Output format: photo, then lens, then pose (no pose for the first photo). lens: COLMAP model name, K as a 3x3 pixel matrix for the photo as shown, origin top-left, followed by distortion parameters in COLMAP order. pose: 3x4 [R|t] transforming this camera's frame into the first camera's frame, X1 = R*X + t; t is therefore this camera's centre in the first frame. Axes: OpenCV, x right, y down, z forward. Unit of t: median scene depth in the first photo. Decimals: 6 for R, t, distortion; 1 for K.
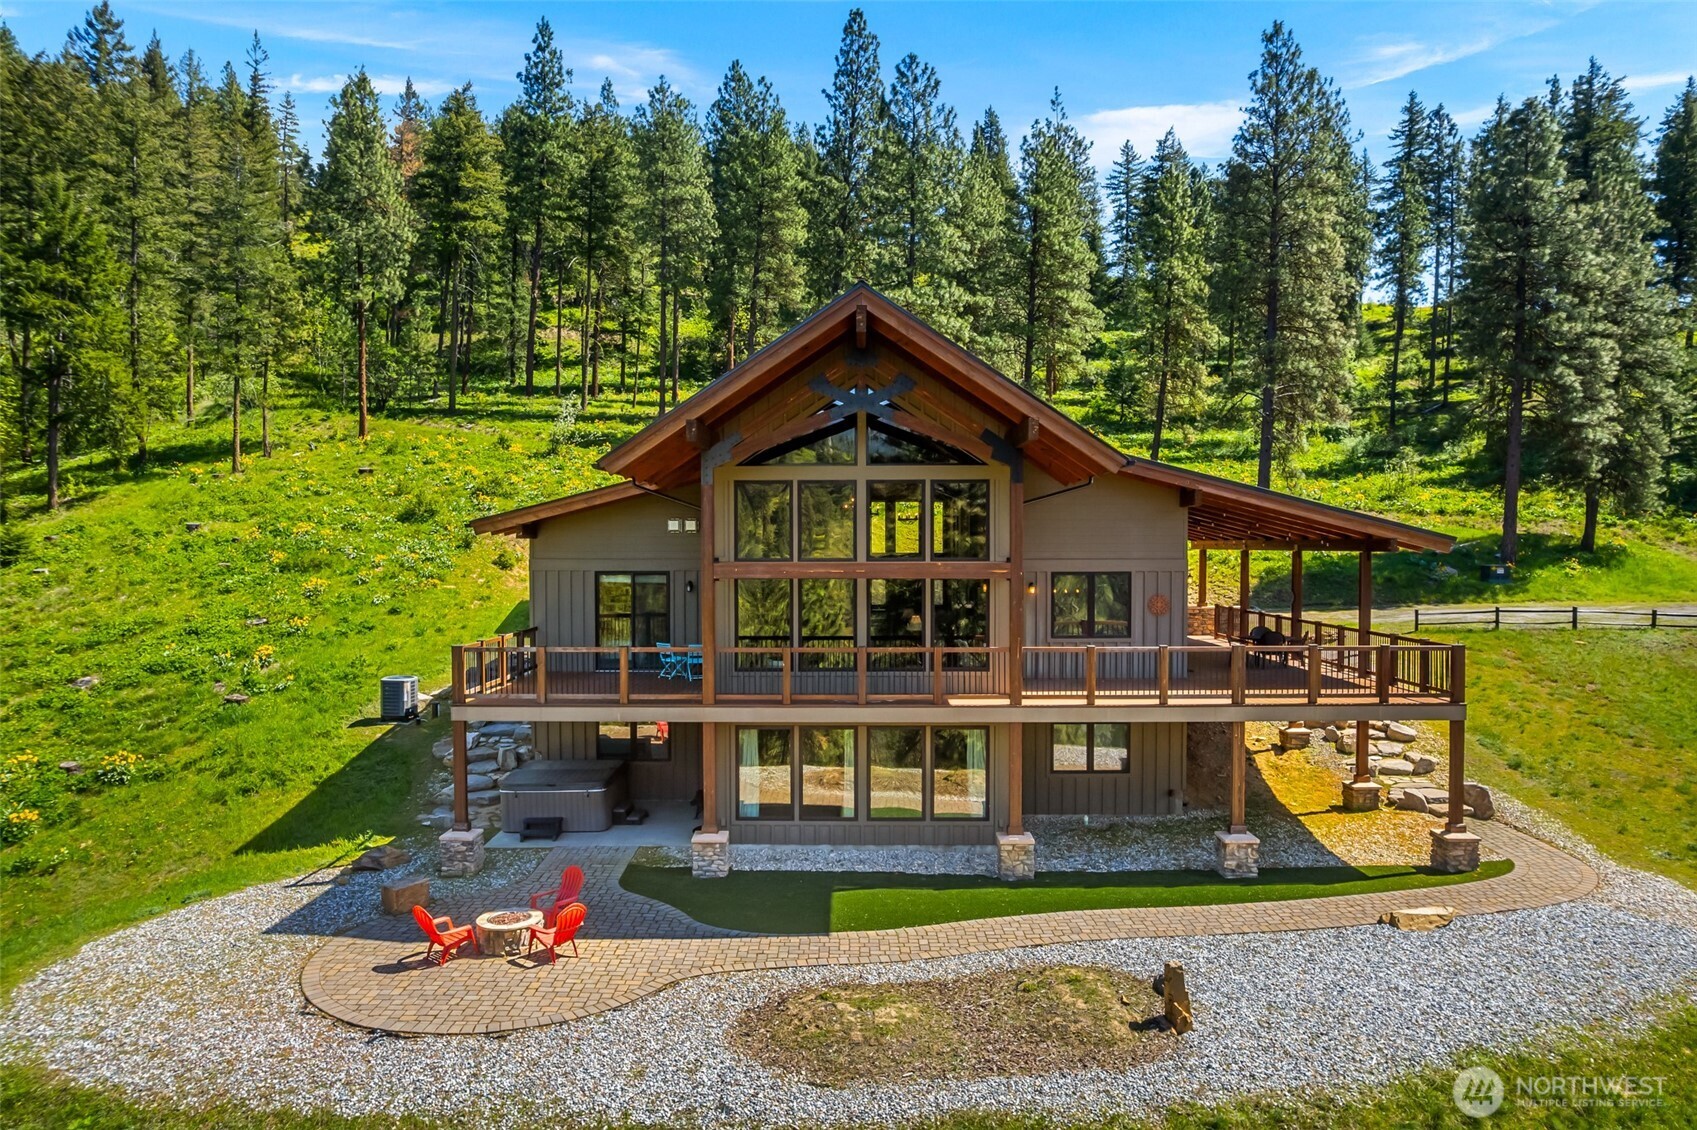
lens RADIAL K [[1081.9, 0, 848.5], [0, 1081.9, 565.0], [0, 0, 1]] dist [-0.043772, 0.001692]
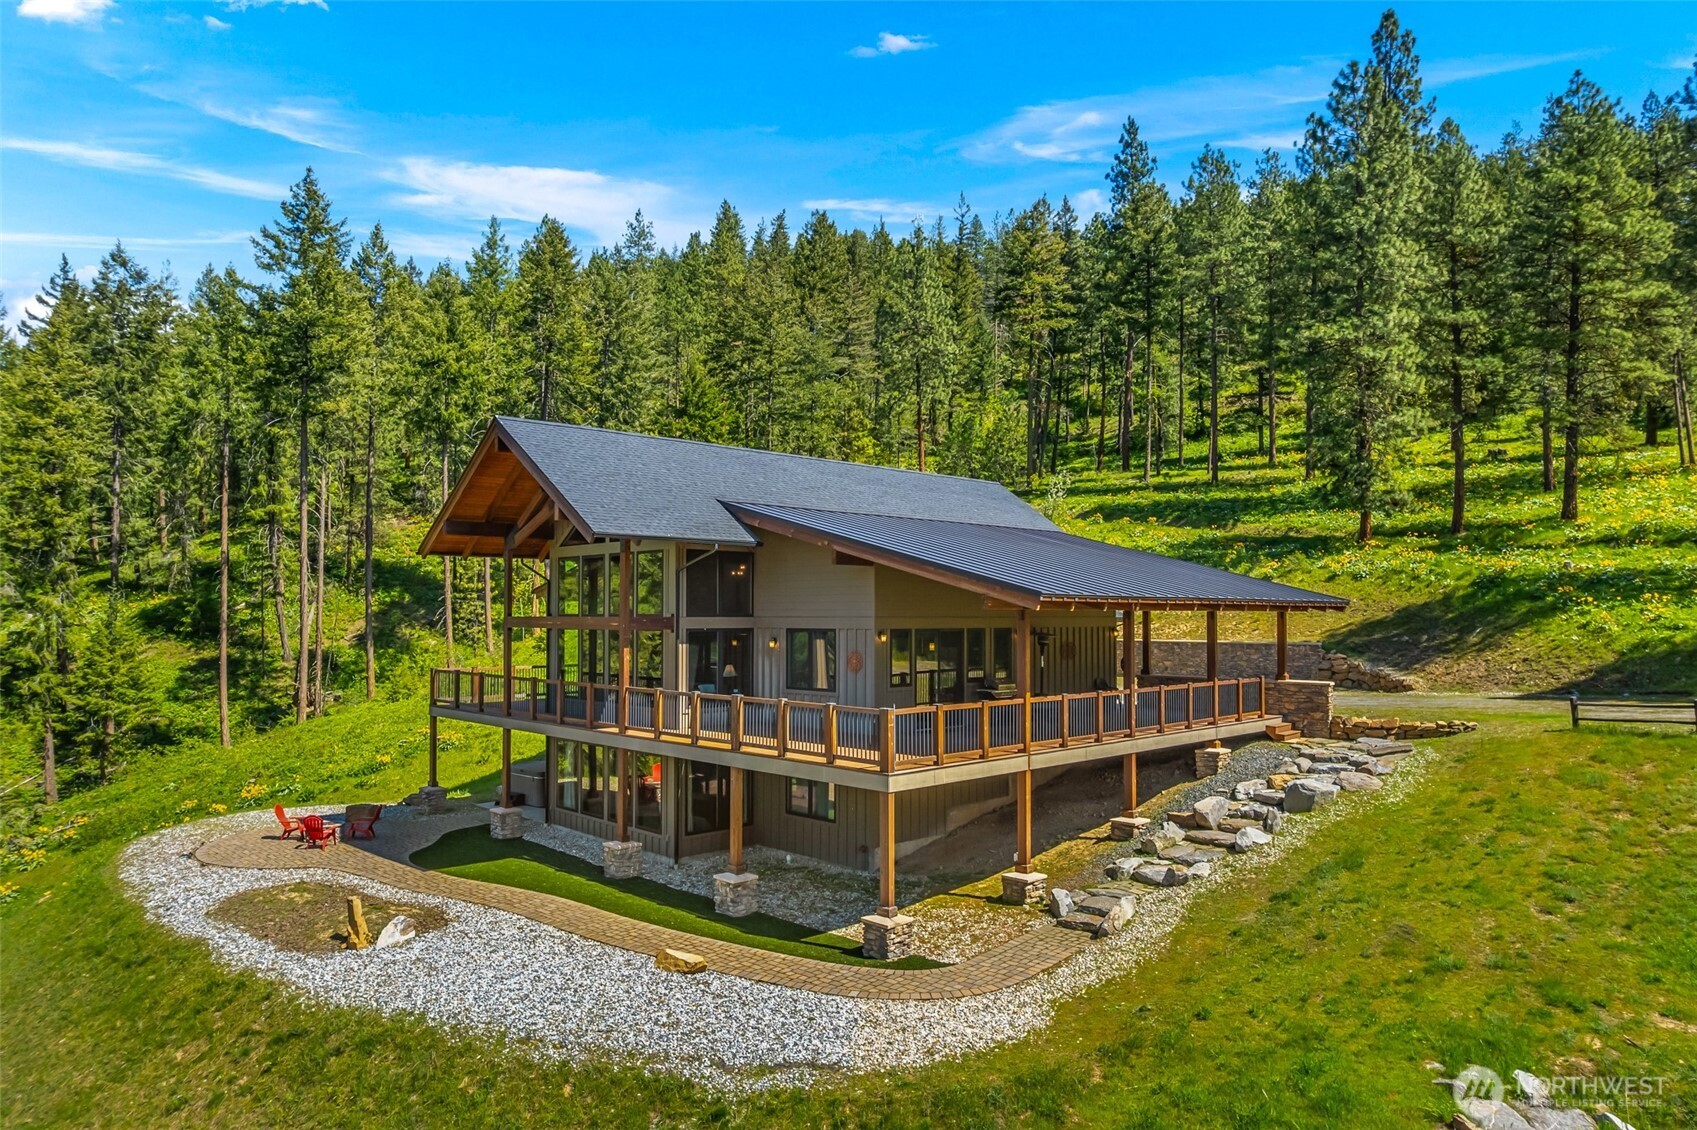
lens RADIAL K [[1081.9, 0, 848.5], [0, 1081.9, 565.0], [0, 0, 1]] dist [-0.043772, 0.001692]
pose [[0.710828, -0.027073, -0.702845, 1.180889], [-0.018390, 0.998202, -0.057049, 0.005178], [0.703126, 0.053477, 0.709052, 0.303961]]
